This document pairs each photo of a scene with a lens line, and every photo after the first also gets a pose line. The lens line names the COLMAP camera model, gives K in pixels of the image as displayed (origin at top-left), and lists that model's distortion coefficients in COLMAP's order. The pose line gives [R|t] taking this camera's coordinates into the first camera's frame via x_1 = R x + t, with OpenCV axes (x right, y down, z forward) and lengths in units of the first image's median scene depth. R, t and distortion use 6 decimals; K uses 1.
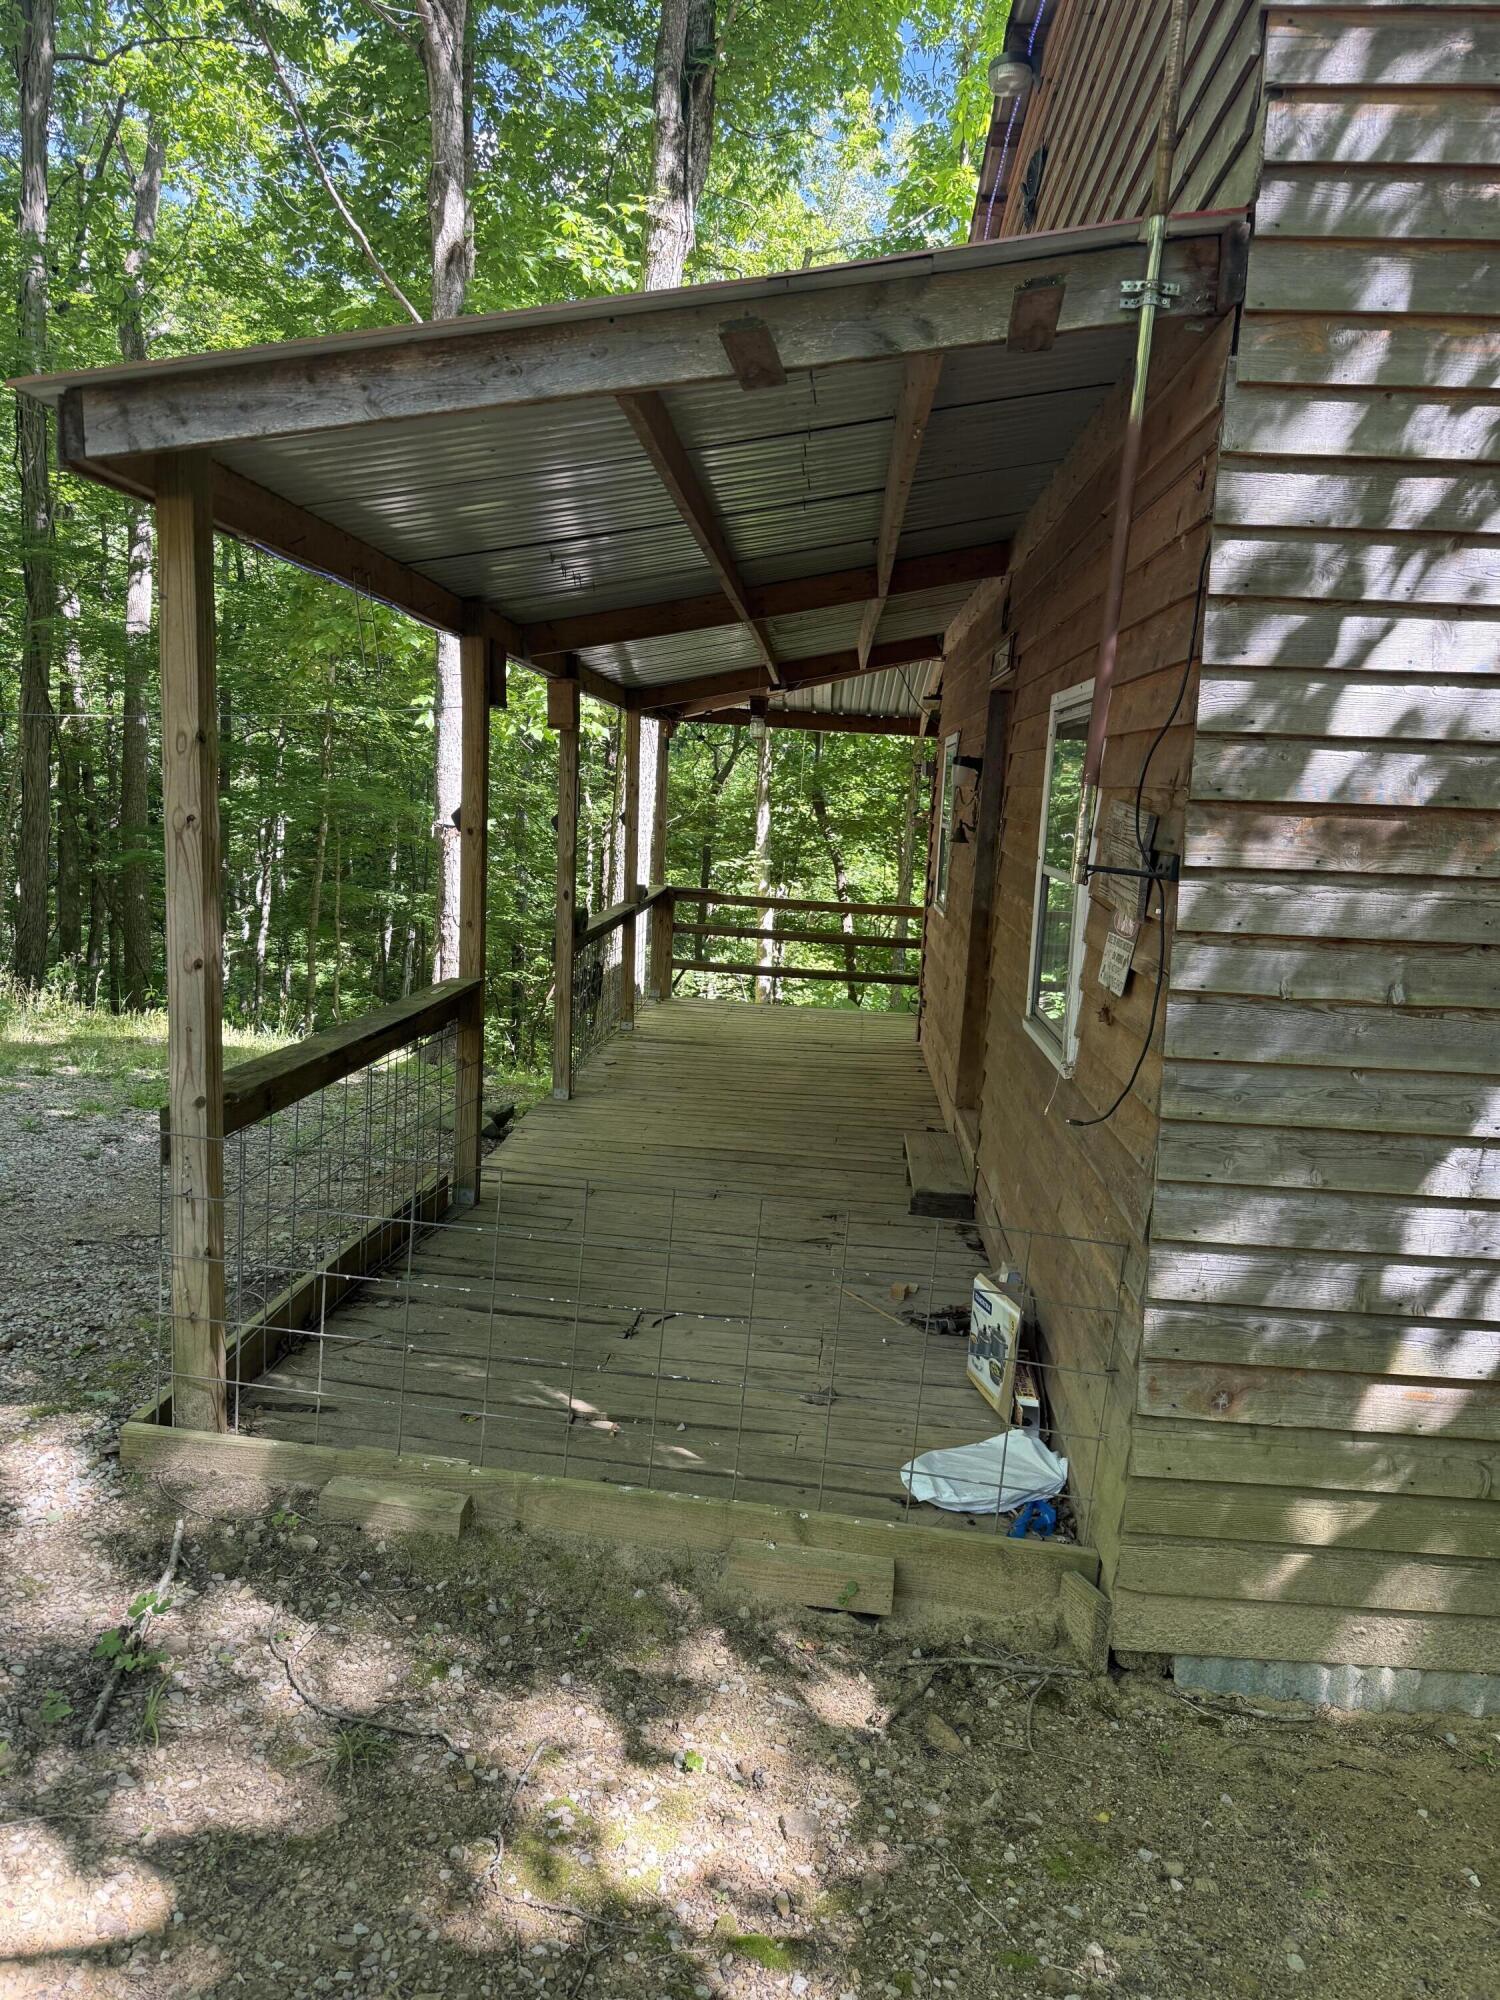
lens RADIAL K [[1281.0, 0, 750.0], [0, 1281.0, 1000.0], [0, 0, 1]] dist [0.000243, 0.000688]
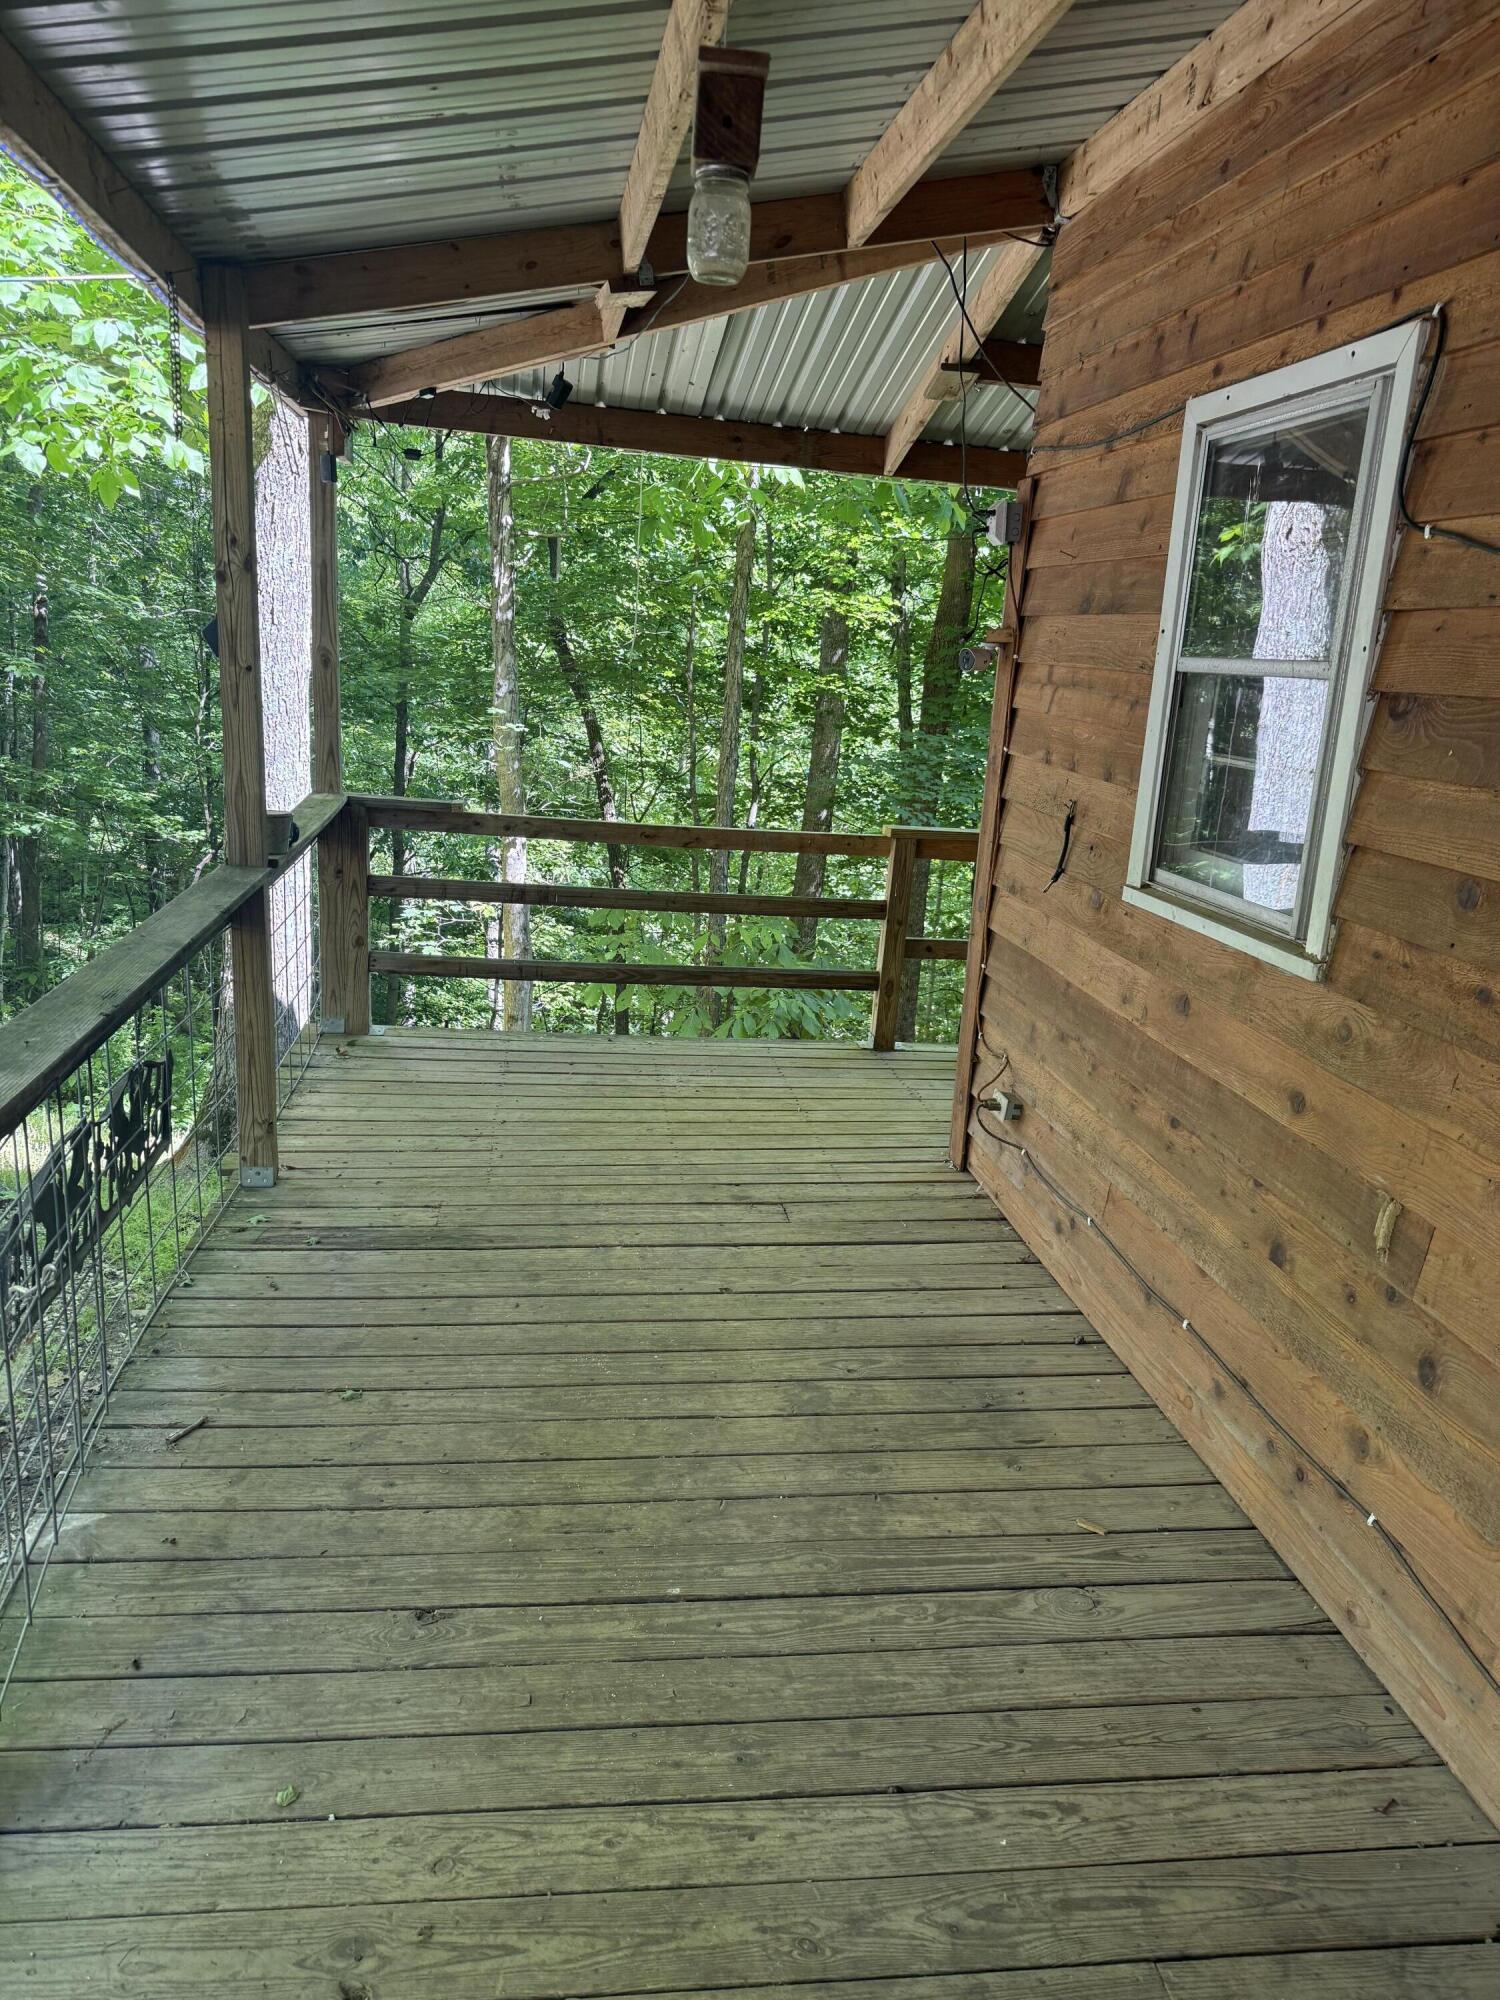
lens RADIAL K [[1281.0, 0, 750.0], [0, 1281.0, 1000.0], [0, 0, 1]] dist [0.000243, 0.000688]
pose [[0.972725, -0.044285, 0.227695, -0.033361], [0.017803, 0.992964, 0.117069, -0.068903], [-0.231277, -0.109822, 0.966670, 0.523426]]
